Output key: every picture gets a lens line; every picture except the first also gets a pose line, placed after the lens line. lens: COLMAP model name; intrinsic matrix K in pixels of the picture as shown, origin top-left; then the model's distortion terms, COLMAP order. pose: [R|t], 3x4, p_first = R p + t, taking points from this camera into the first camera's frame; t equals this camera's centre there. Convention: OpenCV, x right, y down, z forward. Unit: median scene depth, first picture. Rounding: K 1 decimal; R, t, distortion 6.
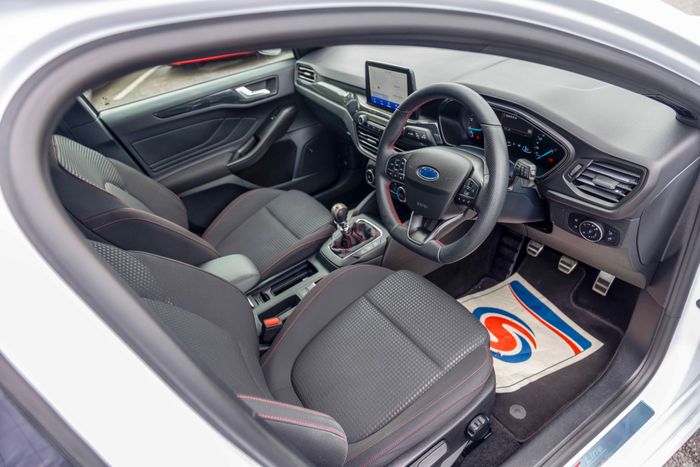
lens RADIAL K [[451.7, 0, 352.3], [0, 451.7, 227.6], [0, 0, 1]] dist [-0.002062, -0.004014]
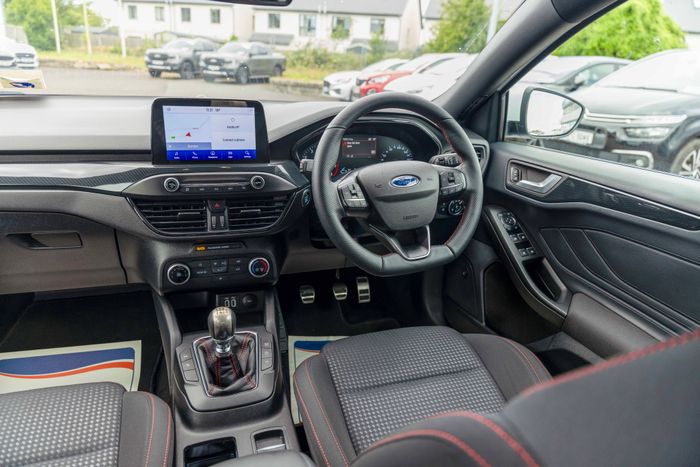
lens RADIAL K [[451.7, 0, 352.3], [0, 451.7, 227.6], [0, 0, 1]] dist [-0.002062, -0.004014]
pose [[0.217679, -0.154158, 0.963769, -0.589574], [0.465705, 0.884197, 0.036245, -0.088225], [-0.857750, 0.440943, 0.264263, 0.658453]]
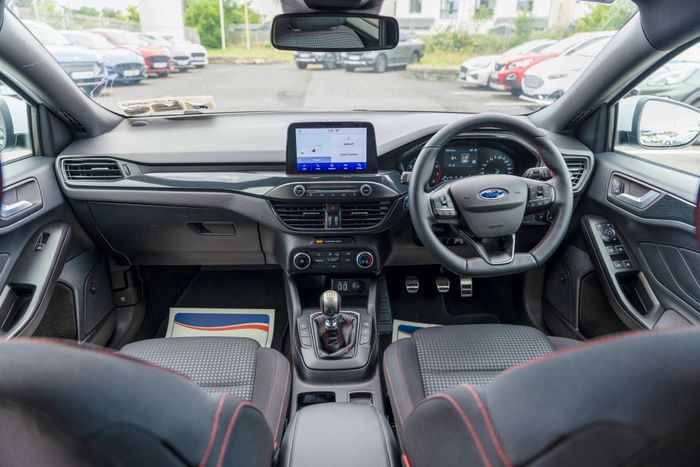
lens RADIAL K [[451.7, 0, 352.3], [0, 451.7, 227.6], [0, 0, 1]] dist [-0.002062, -0.004014]
pose [[0.489679, -0.163972, 0.856346, -0.686931], [0.413570, 0.908320, -0.062565, -0.087302], [-0.767577, 0.384796, 0.512599, 0.547900]]
